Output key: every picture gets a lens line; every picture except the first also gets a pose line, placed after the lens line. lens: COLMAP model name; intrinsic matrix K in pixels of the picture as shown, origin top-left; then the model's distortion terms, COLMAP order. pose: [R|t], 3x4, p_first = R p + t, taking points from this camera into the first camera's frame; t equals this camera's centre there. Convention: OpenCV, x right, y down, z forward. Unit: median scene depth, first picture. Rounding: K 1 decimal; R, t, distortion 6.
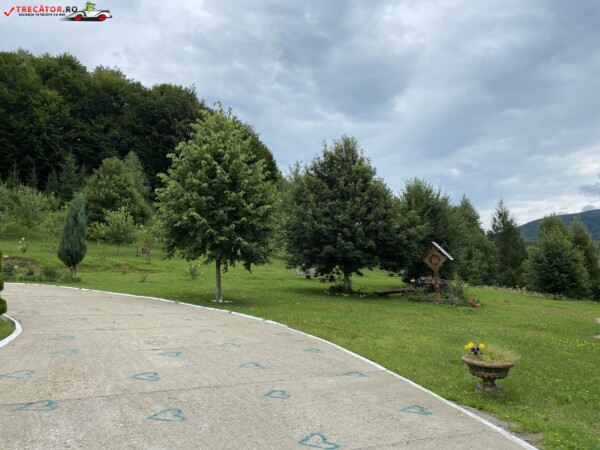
lens RADIAL K [[446.9, 0, 292.5], [0, 446.9, 225.6], [0, 0, 1]] dist [-0.007192, 0.003168]
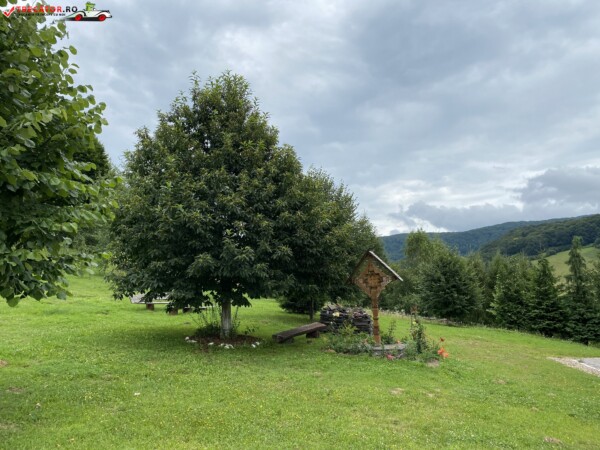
lens RADIAL K [[446.9, 0, 282.9], [0, 446.9, 217.9], [0, 0, 1]] dist [-0.007192, 0.003168]
pose [[0.939890, 0.043356, 0.338713, -0.007618], [-0.023751, 0.997805, -0.061814, 0.022734], [-0.340649, 0.050053, 0.938857, 0.327827]]
